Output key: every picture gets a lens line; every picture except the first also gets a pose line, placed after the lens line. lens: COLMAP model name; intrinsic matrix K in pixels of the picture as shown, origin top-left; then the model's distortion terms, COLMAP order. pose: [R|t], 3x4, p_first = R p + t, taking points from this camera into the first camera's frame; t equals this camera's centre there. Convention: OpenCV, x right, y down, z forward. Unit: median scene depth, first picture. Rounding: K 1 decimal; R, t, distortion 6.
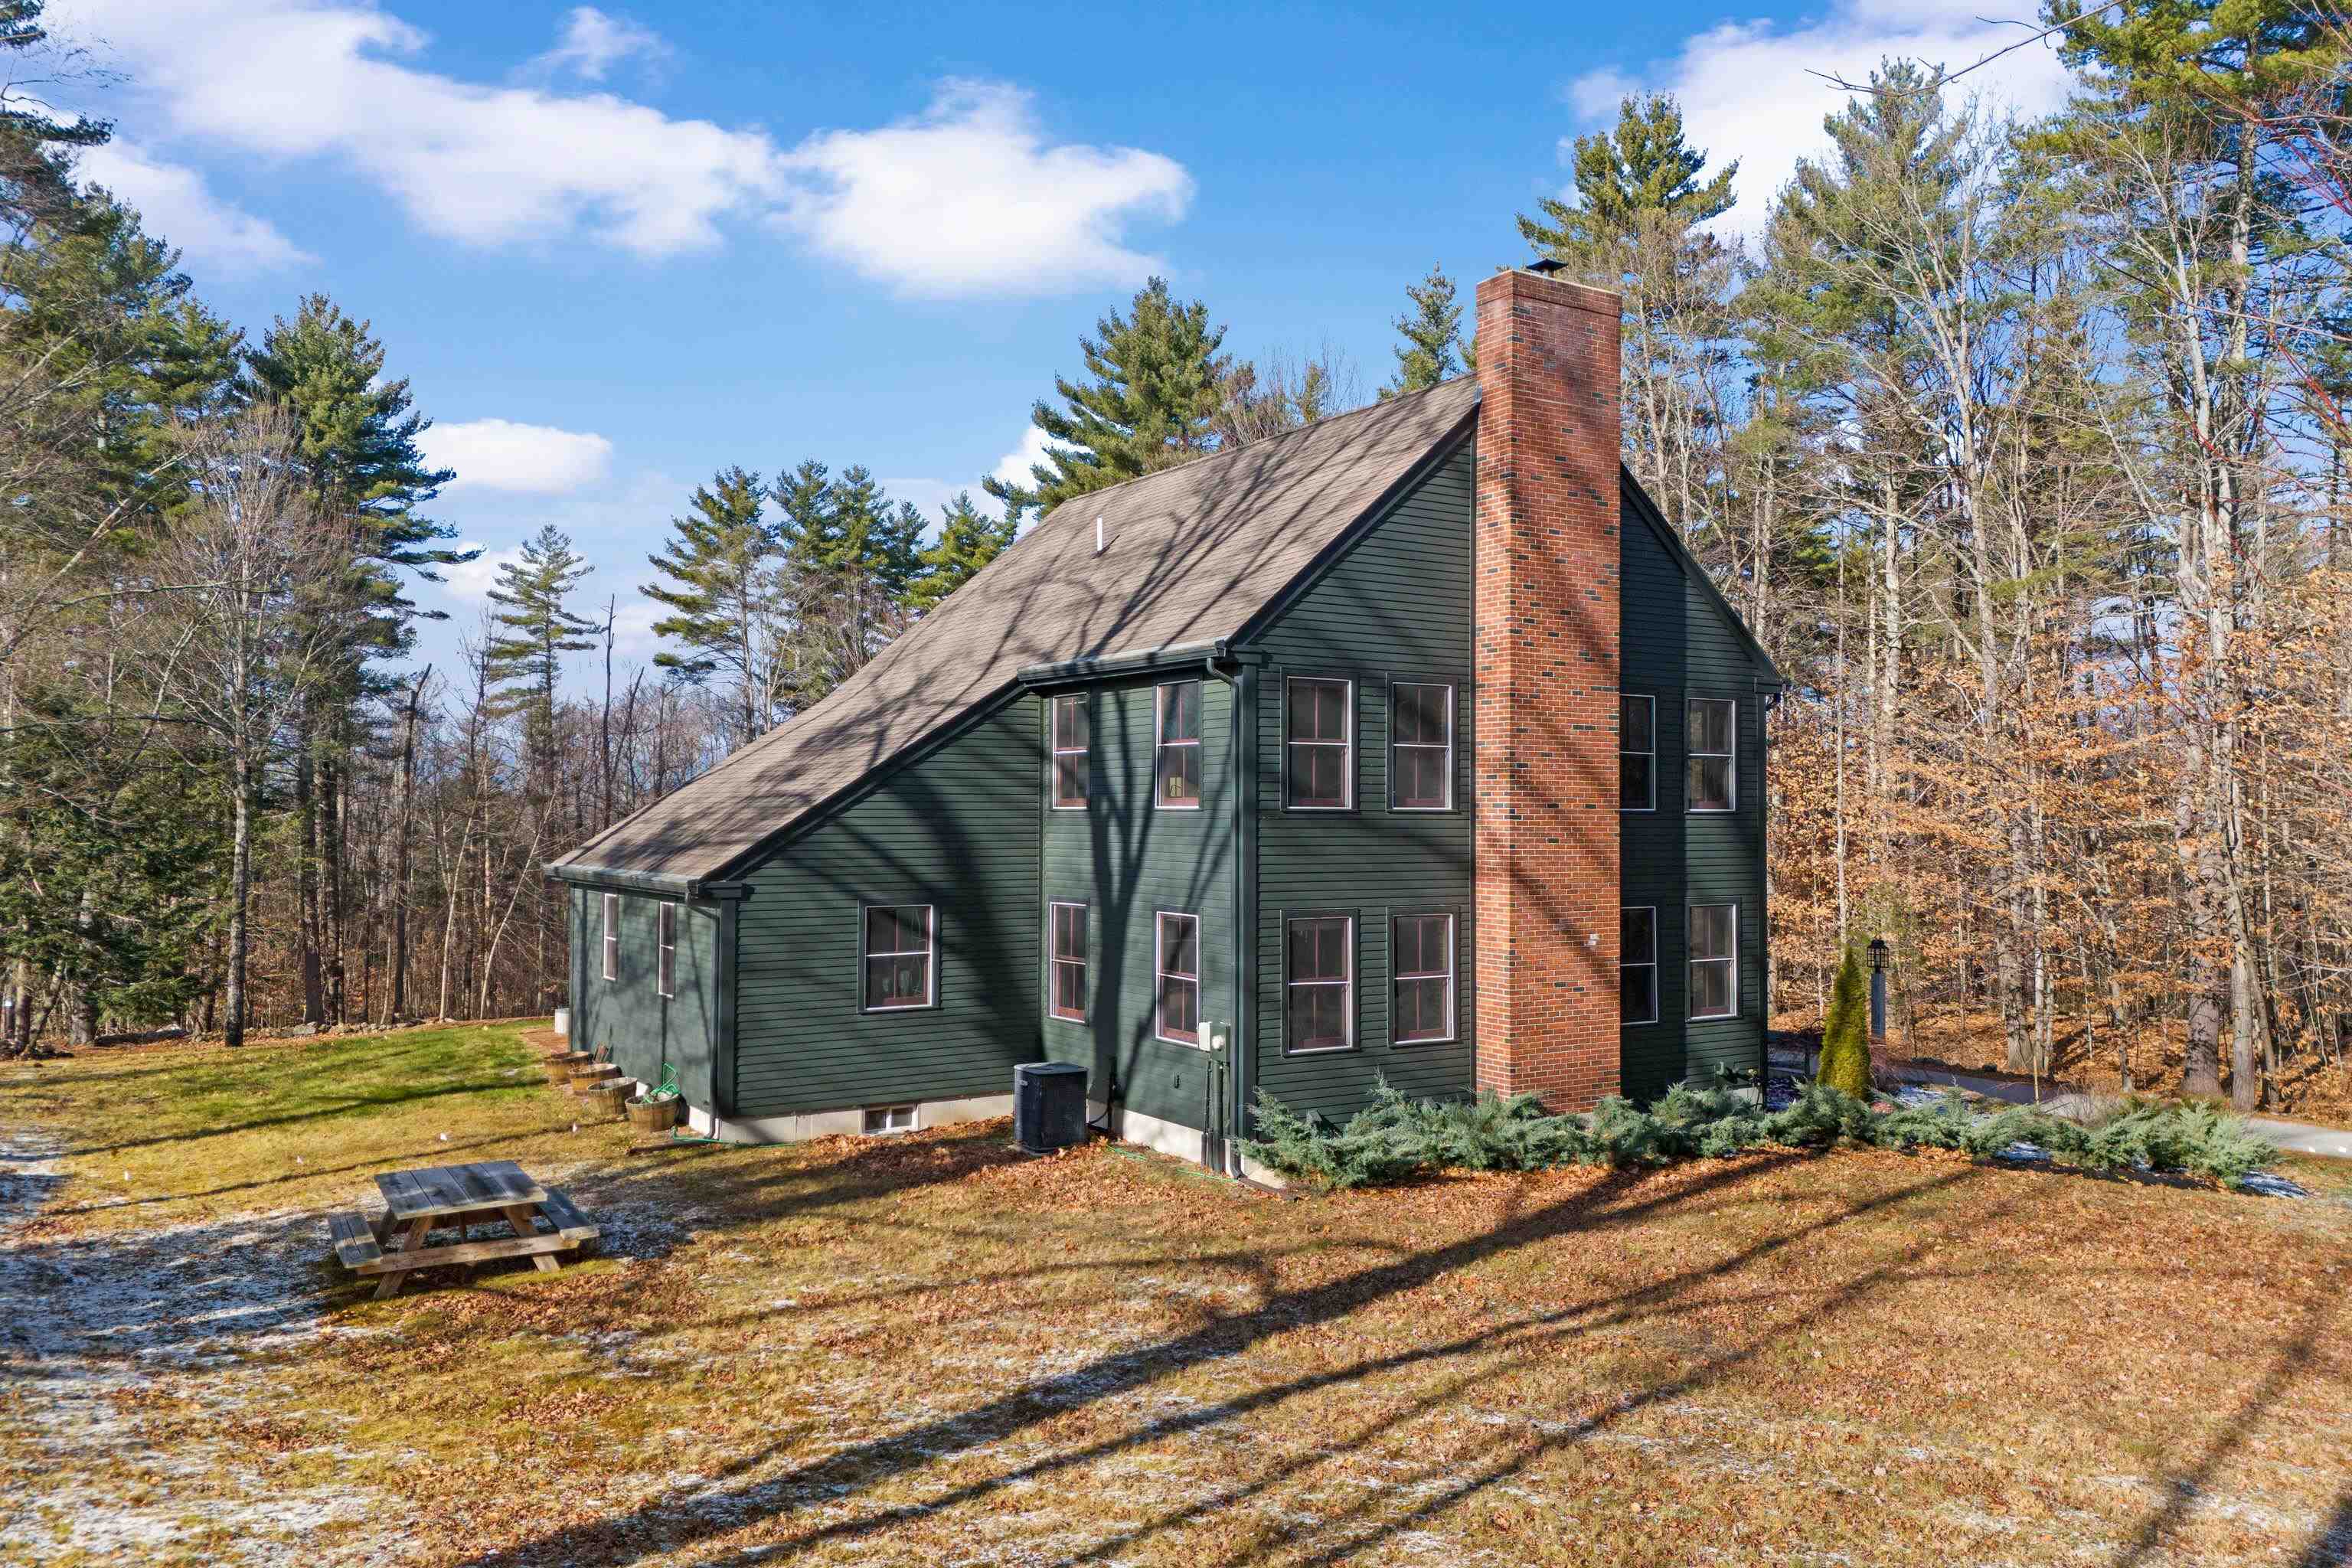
lens RADIAL K [[1709.6, 0, 1176.0], [0, 1709.6, 784.0], [0, 0, 1]] dist [0.038802, -0.005822]
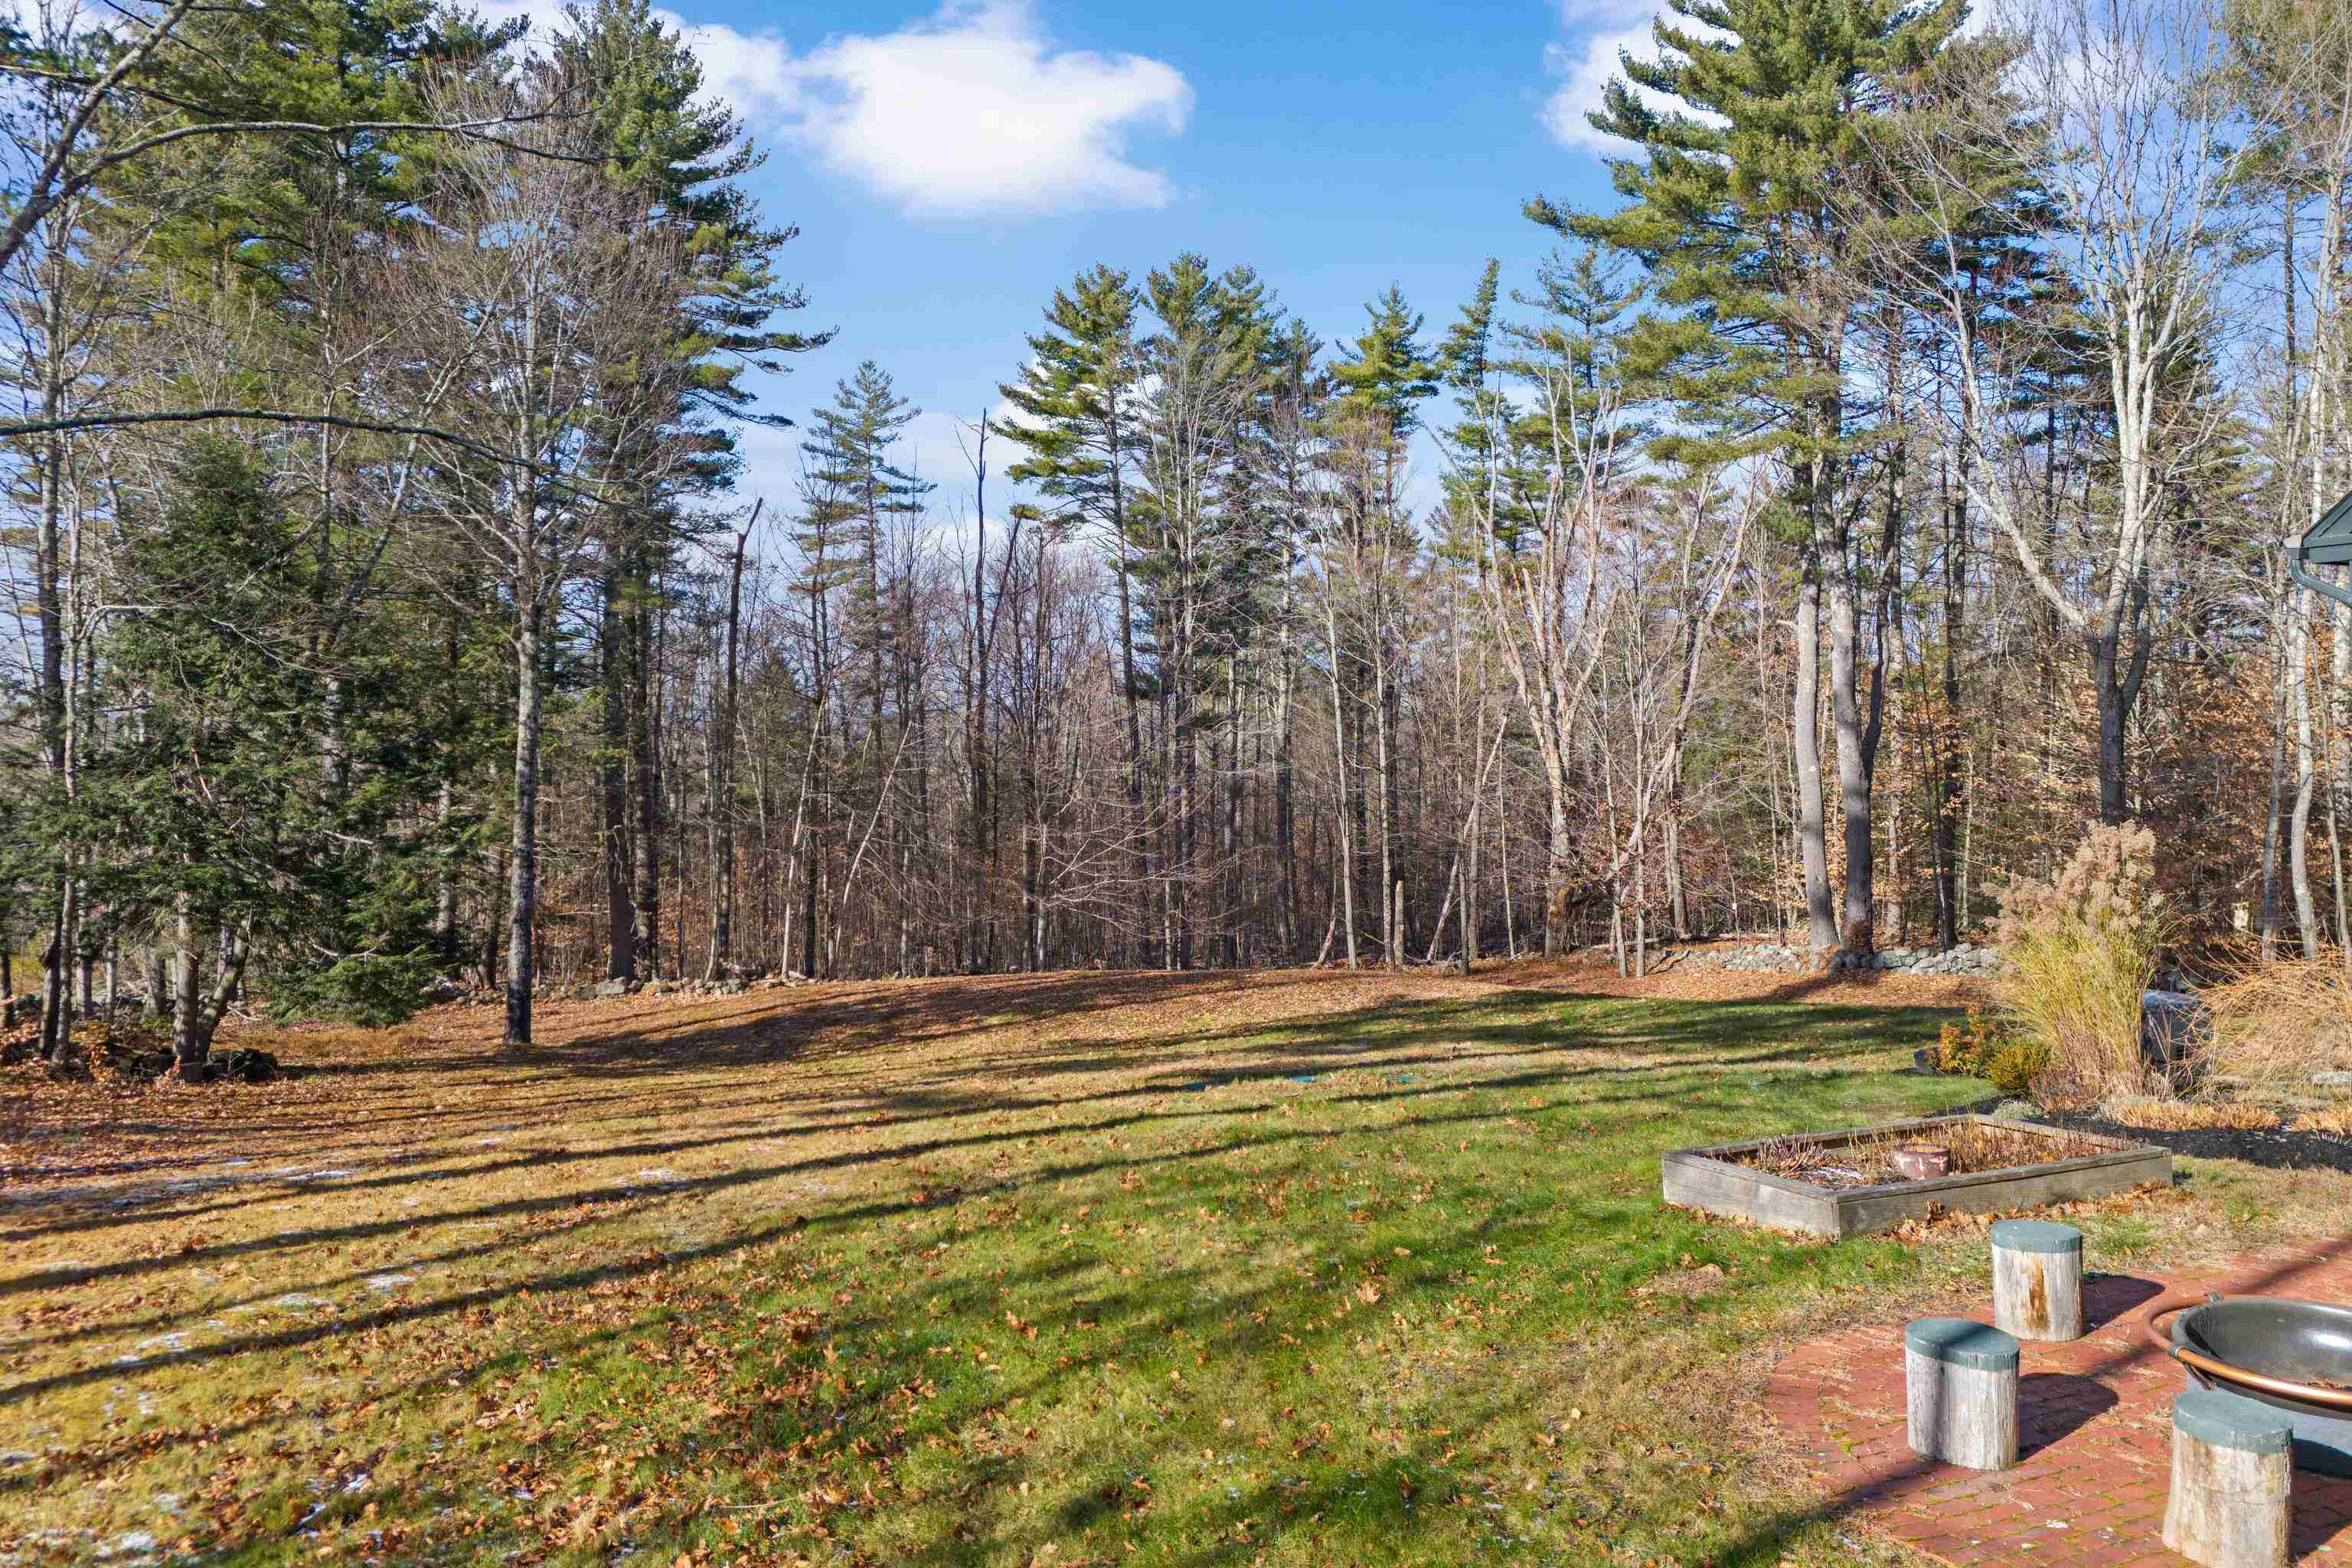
lens RADIAL K [[1731.5, 0, 1177.8], [0, 1731.5, 677.2], [0, 0, 1]] dist [0.082904, -0.090222]
pose [[0.990288, -0.014294, -0.138296, -0.168154], [0.012673, 0.999840, -0.012598, 0.023595], [0.138454, 0.010723, 0.990311, 0.309944]]
